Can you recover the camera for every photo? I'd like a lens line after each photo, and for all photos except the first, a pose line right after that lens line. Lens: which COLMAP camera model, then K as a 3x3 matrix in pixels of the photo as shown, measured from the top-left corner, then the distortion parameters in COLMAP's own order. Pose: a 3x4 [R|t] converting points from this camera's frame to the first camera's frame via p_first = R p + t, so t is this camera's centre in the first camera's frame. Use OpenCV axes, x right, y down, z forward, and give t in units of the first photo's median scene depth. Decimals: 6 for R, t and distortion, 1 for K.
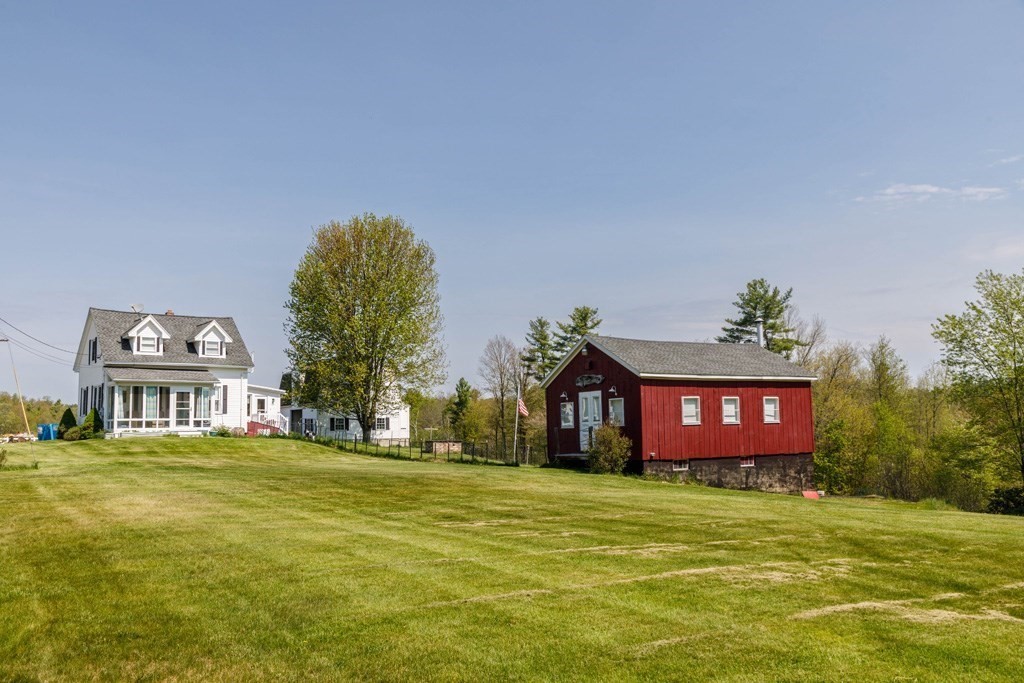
lens RADIAL K [[917.9, 0, 511.9], [0, 917.9, 340.1], [0, 0, 1]] dist [-0.011667, -0.004566]
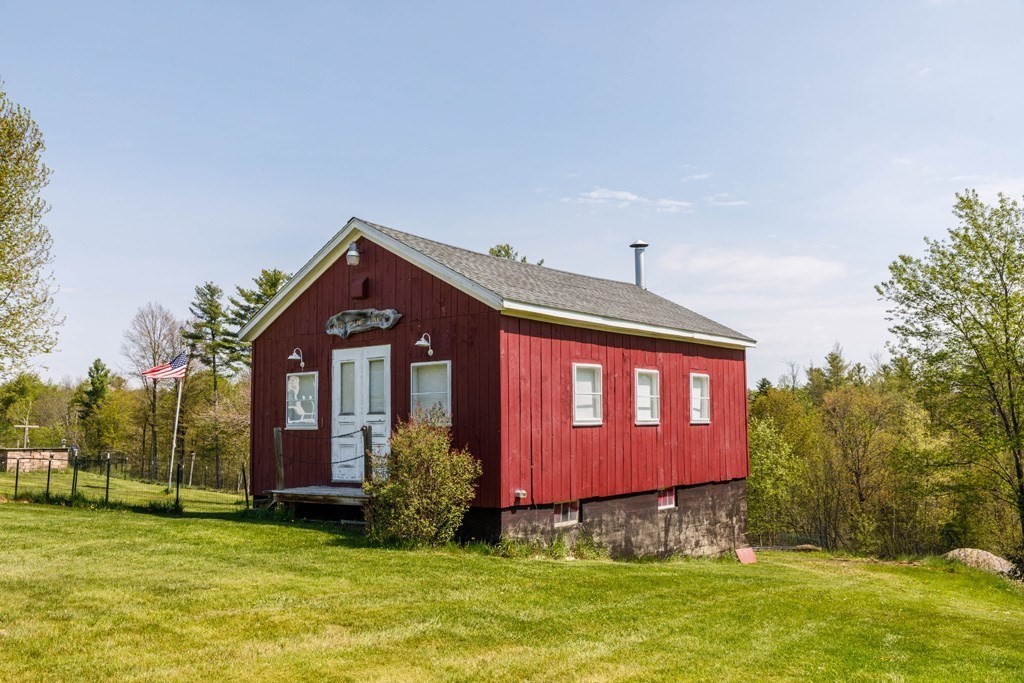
lens RADIAL K [[897.9, 0, 515.2], [0, 897.9, 342.9], [0, 0, 1]] dist [0.005734, -0.029556]
pose [[0.932178, 0.044057, 0.359309, -0.001565], [-0.044740, 0.998978, -0.006417, 0.053100], [-0.359225, -0.010094, 0.933197, 0.565228]]
